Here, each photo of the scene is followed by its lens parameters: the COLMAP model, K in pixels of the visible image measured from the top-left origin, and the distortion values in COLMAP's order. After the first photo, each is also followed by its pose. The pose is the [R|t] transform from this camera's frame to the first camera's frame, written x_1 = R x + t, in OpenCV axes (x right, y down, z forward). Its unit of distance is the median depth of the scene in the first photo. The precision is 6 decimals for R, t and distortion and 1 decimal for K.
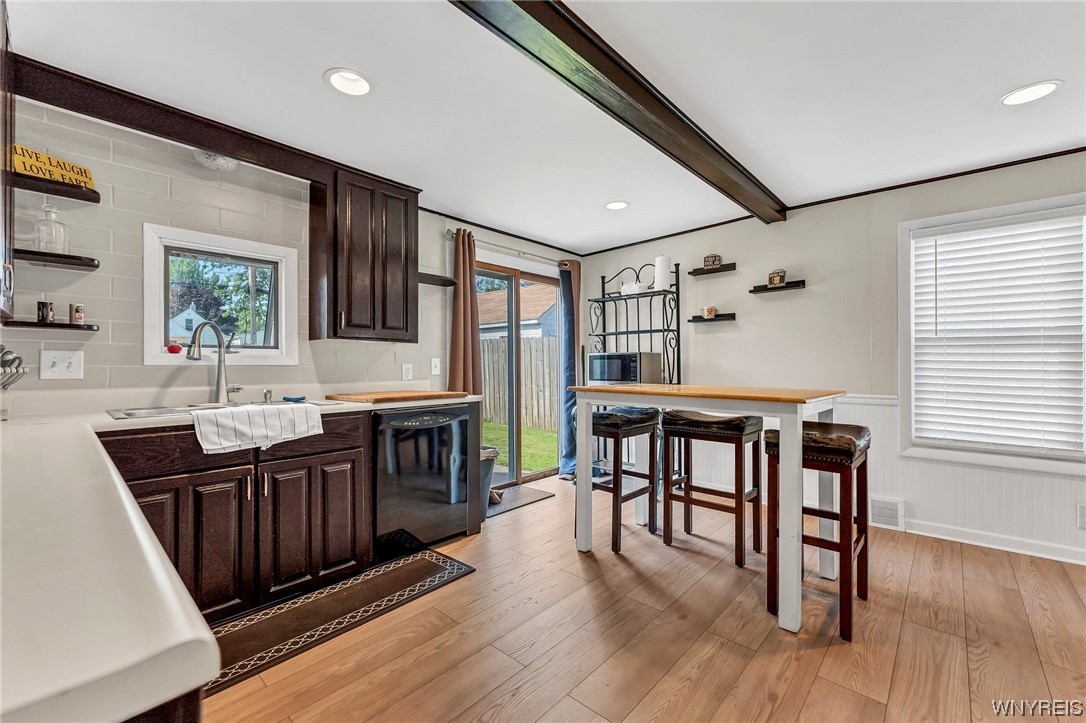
lens RADIAL K [[444.8, 0, 549.5], [0, 444.8, 362.3], [0, 0, 1]] dist [0.007189, -0.000545]
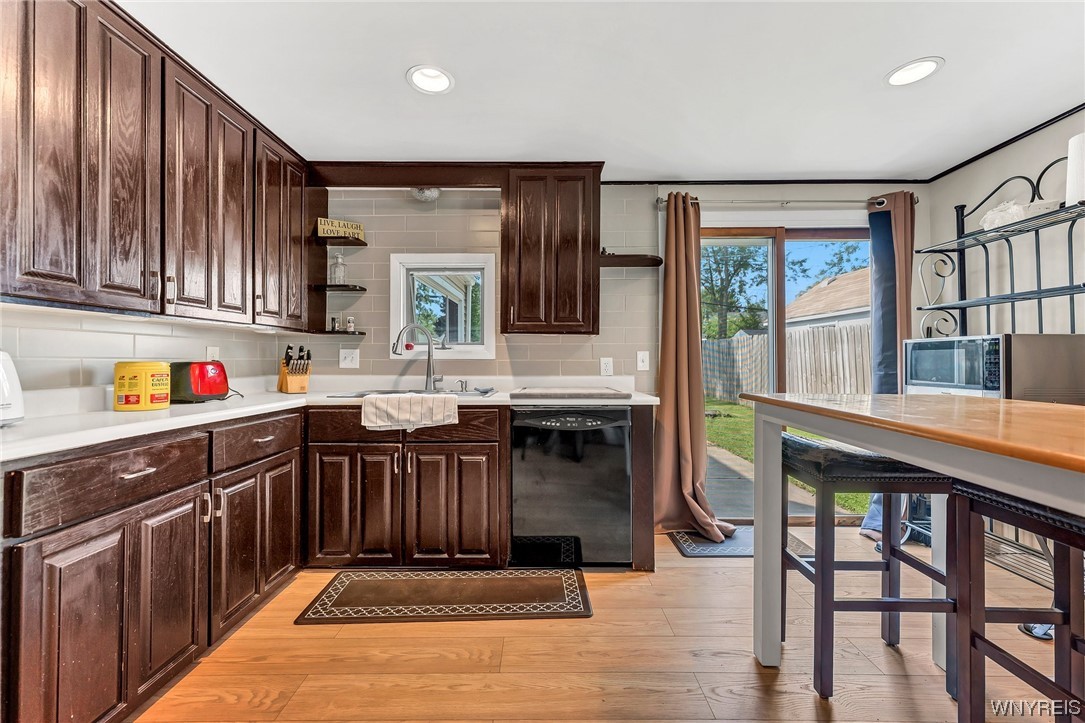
lens RADIAL K [[444.4, 0, 543.5], [0, 444.4, 356.5], [0, 0, 1]] dist [0.007189, -0.000545]
pose [[0.667038, -0.004165, -0.745012, 0.354531], [0.003535, 0.999991, -0.002426, 0.003440], [0.745015, -0.001016, 0.667047, 0.387771]]
